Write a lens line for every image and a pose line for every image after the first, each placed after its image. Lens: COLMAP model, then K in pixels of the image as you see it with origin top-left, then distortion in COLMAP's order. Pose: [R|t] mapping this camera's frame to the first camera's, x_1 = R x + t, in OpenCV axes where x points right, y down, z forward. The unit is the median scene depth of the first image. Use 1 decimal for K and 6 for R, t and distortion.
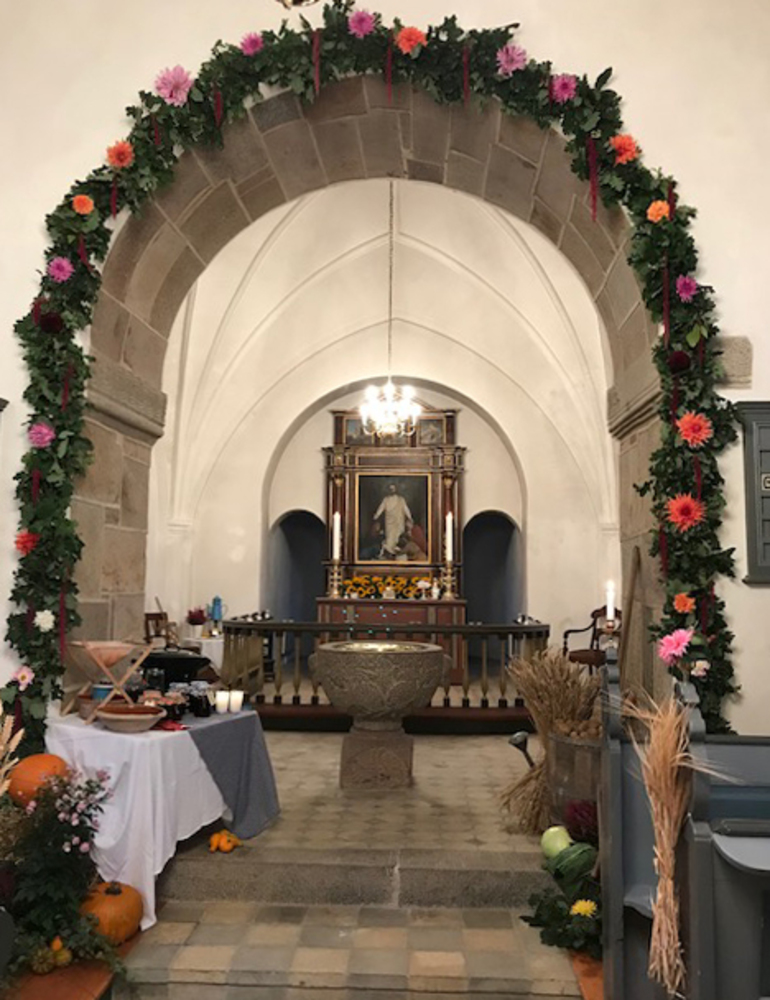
lens RADIAL K [[902.8, 0, 385.0], [0, 902.8, 500.0], [0, 0, 1]] dist [0.094532, -0.000226]
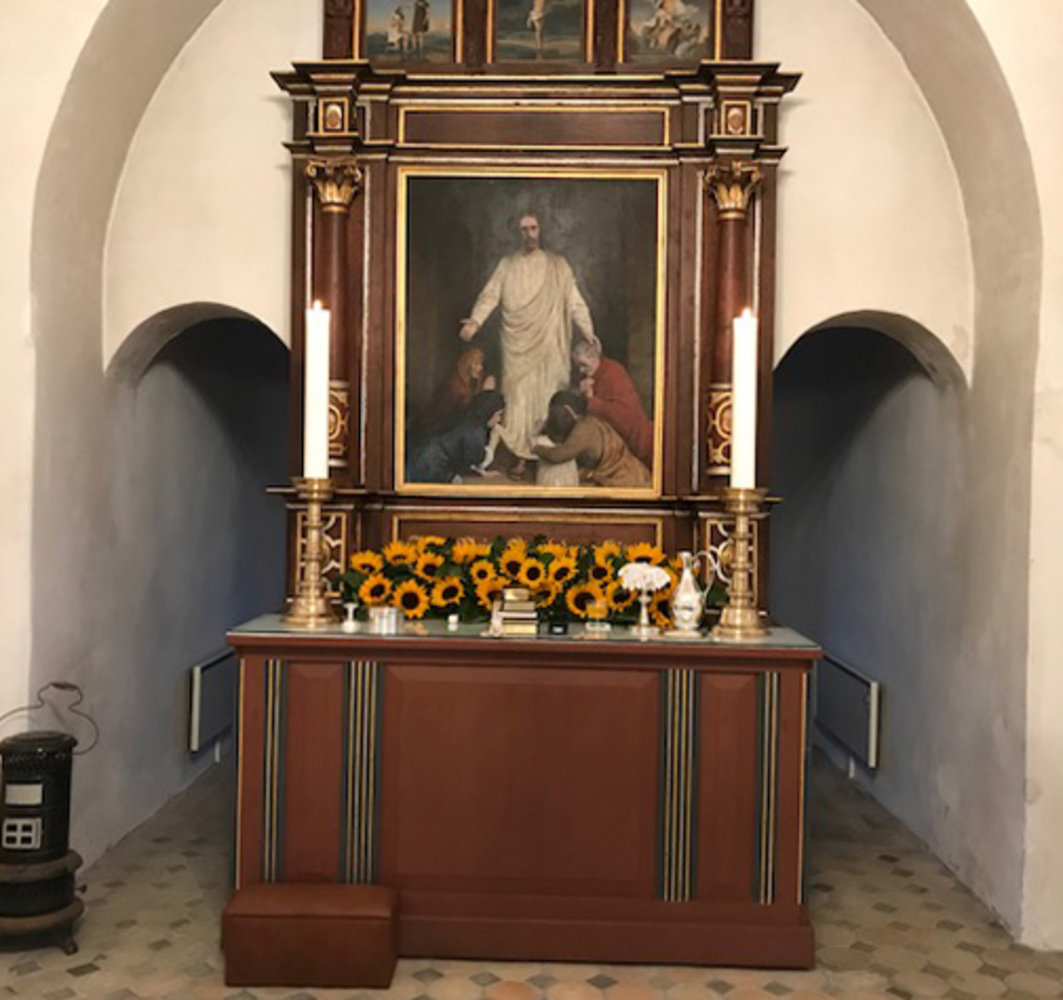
lens RADIAL K [[1004.5, 0, 531.5], [0, 1004.5, 500.0], [0, 0, 1]] dist [0.008632, 0.002903]
pose [[0.999570, 0.007660, 0.028295, 0.000939], [-0.010638, 0.994243, 0.106620, 0.038538], [-0.027316, -0.106875, 0.993897, 0.686303]]
